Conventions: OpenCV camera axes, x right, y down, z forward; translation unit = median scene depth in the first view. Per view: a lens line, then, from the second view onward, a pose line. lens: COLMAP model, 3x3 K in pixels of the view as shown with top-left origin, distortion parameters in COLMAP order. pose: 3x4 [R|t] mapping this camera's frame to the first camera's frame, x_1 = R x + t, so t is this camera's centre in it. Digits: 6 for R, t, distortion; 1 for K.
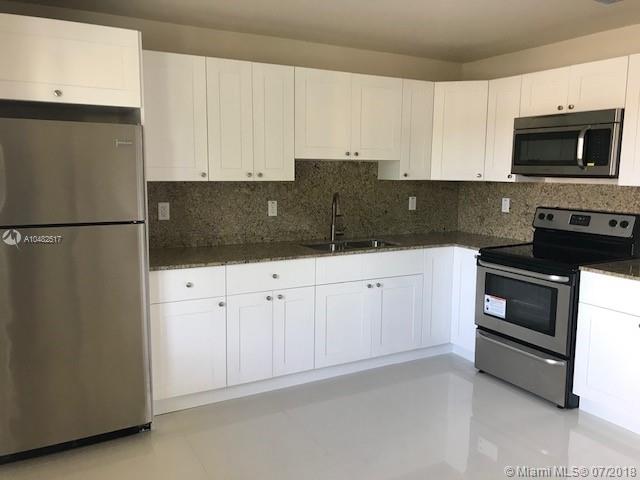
lens RADIAL K [[531.9, 0, 320.0], [0, 531.9, 240.0], [0, 0, 1]] dist [0.039410, -0.007911]
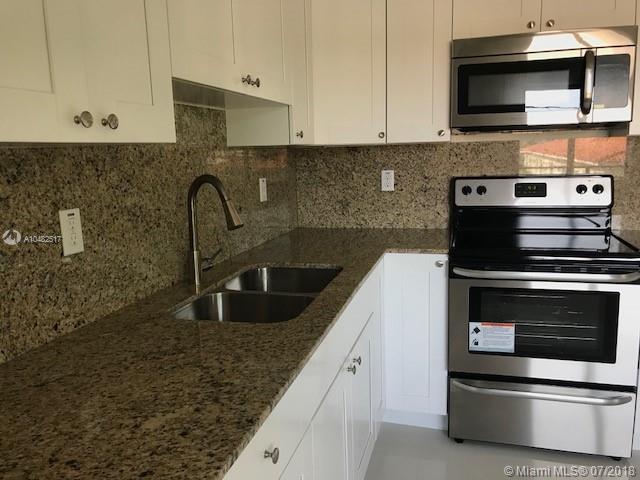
lens RADIAL K [[531.9, 0, 320.0], [0, 531.9, 240.0], [0, 0, 1]] dist [0.039410, -0.007911]
pose [[0.693202, -0.148036, 0.705377, -0.234182], [0.132720, 0.988162, 0.076953, -0.062707], [-0.708418, 0.040274, 0.704643, 0.682860]]
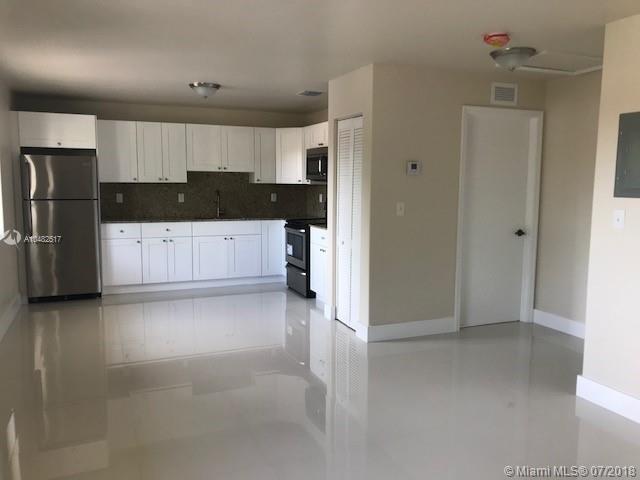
lens RADIAL K [[523.0, 0, 320.0], [0, 523.0, 240.0], [0, 0, 1]] dist [0.002423, 0.000274]
pose [[0.995011, 0.011371, -0.099111, 0.600797], [-0.013418, 0.999710, -0.020020, 0.122355], [0.098855, 0.021250, 0.994875, -0.791642]]
